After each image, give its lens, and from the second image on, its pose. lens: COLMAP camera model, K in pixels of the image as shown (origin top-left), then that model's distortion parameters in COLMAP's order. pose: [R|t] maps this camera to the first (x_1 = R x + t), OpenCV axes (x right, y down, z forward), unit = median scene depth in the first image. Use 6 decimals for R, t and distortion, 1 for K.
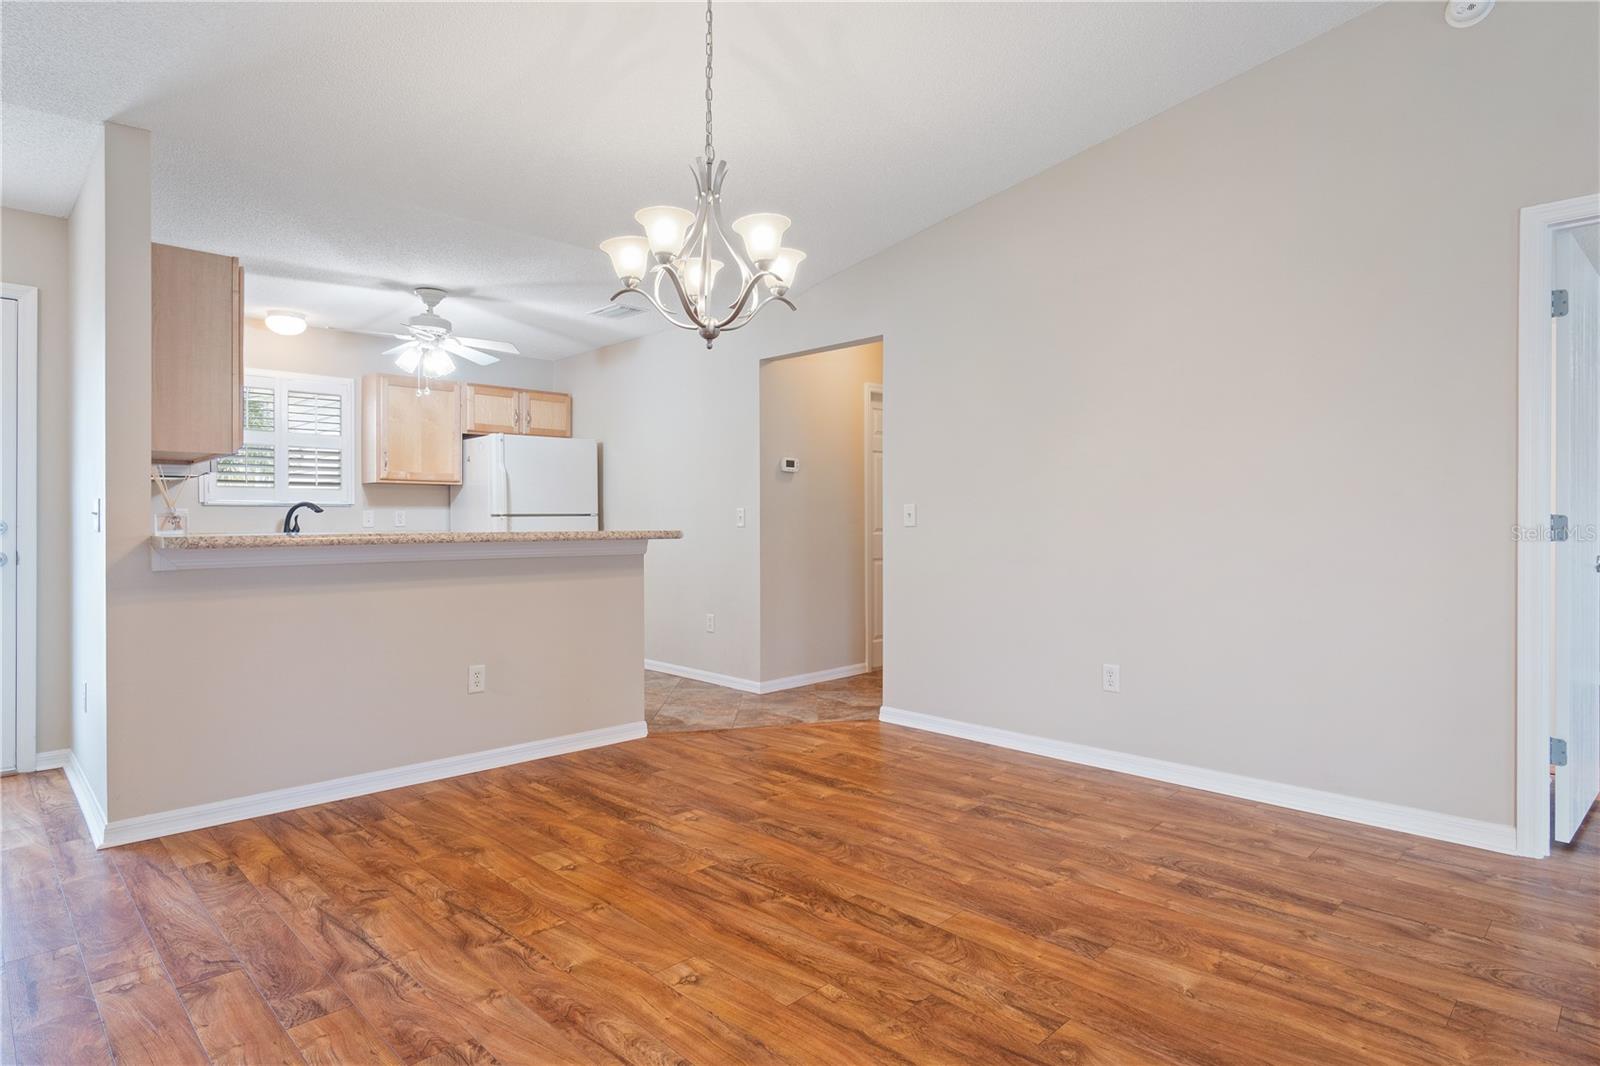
lens RADIAL K [[863.5, 0, 801.0], [0, 863.5, 524.4], [0, 0, 1]] dist [-0.017291, 0.008868]
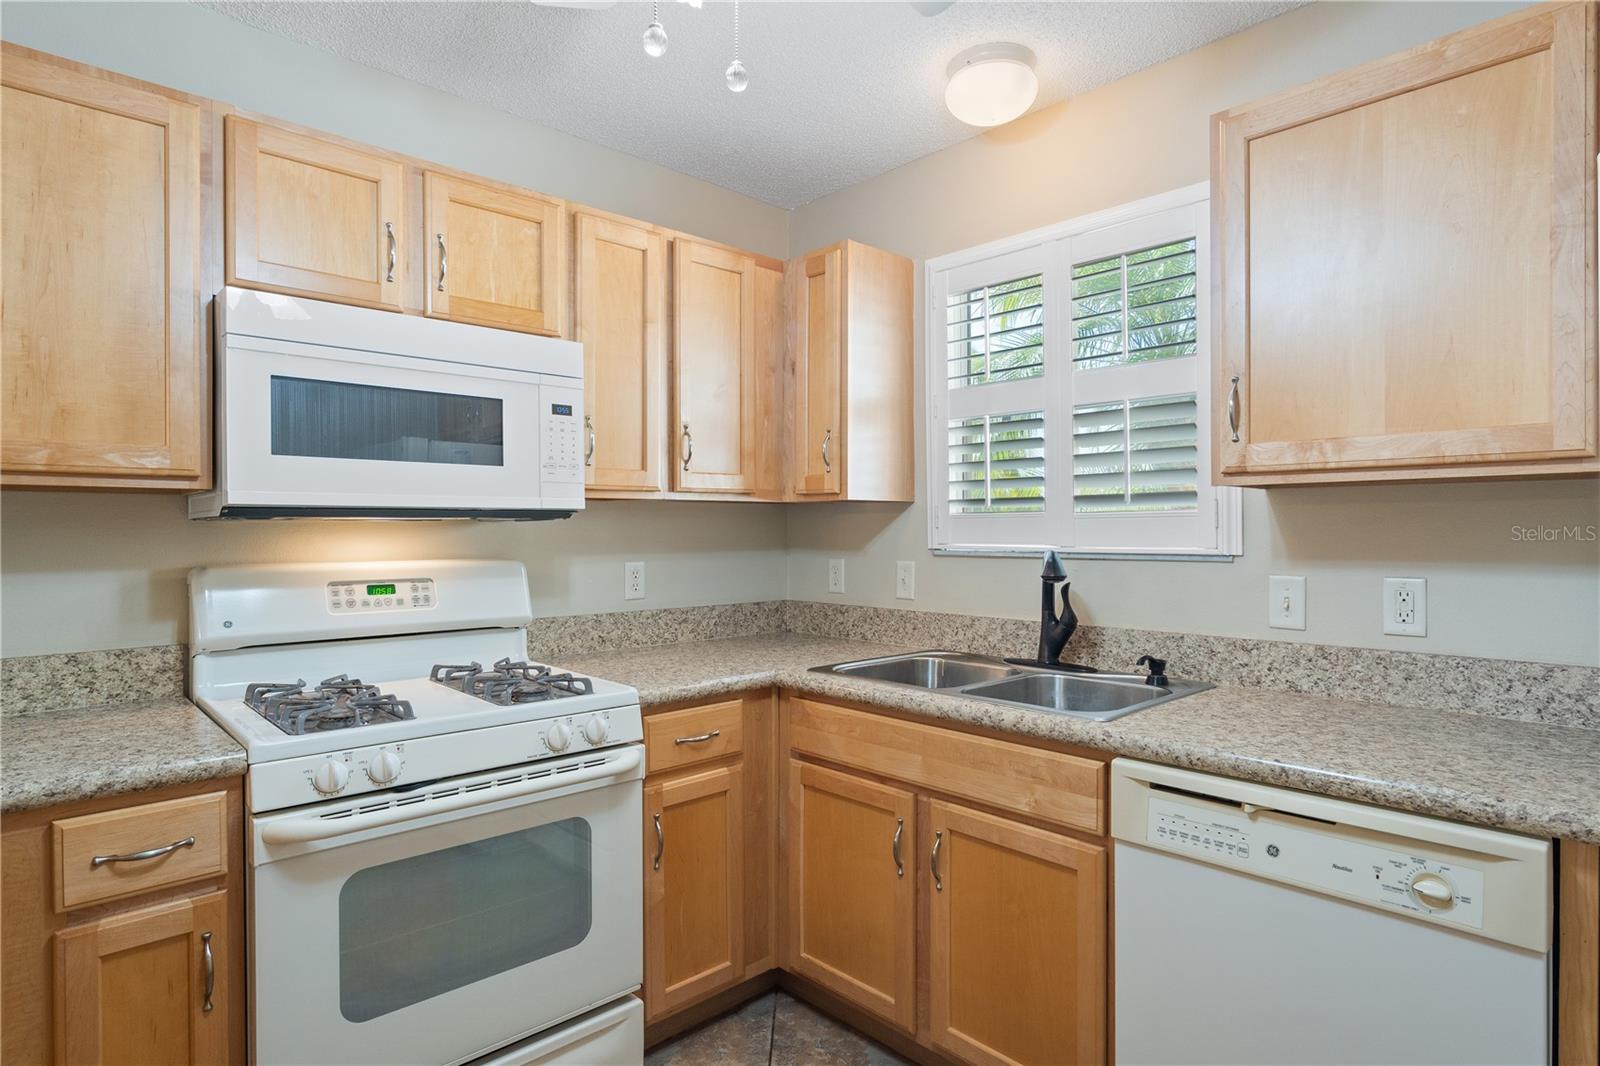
lens RADIAL K [[866.5, 0, 800.0], [0, 866.5, 533.0], [0, 0, 1]] dist [-0.022764, 0.012929]
pose [[-0.022930, 0.003971, -0.999729, -0.380003], [-0.003015, 0.999987, 0.004041, -0.065558], [0.999733, 0.003107, -0.022918, 1.692560]]
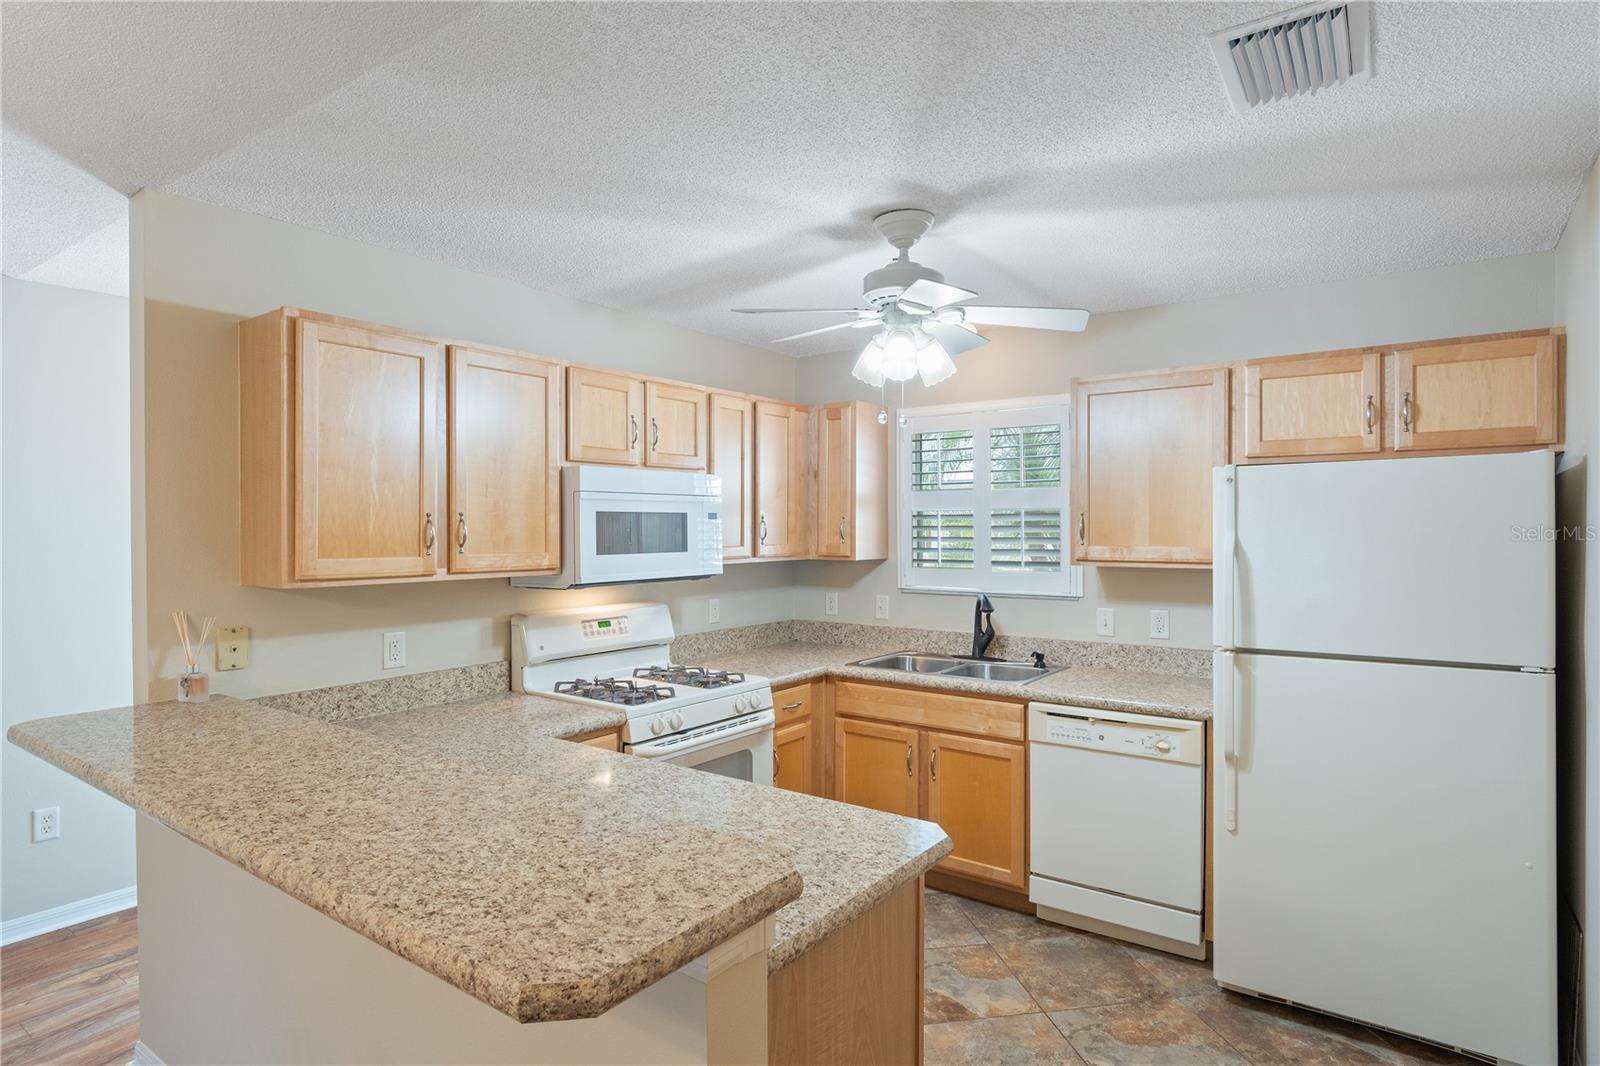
lens RADIAL K [[866.5, 0, 800.0], [0, 866.5, 533.0], [0, 0, 1]] dist [-0.022764, 0.012929]
pose [[0.161354, 0.006098, -0.986878, 0.109814], [-0.003151, 0.999979, 0.005663, -0.144226], [0.986892, 0.002196, 0.161370, 1.415249]]
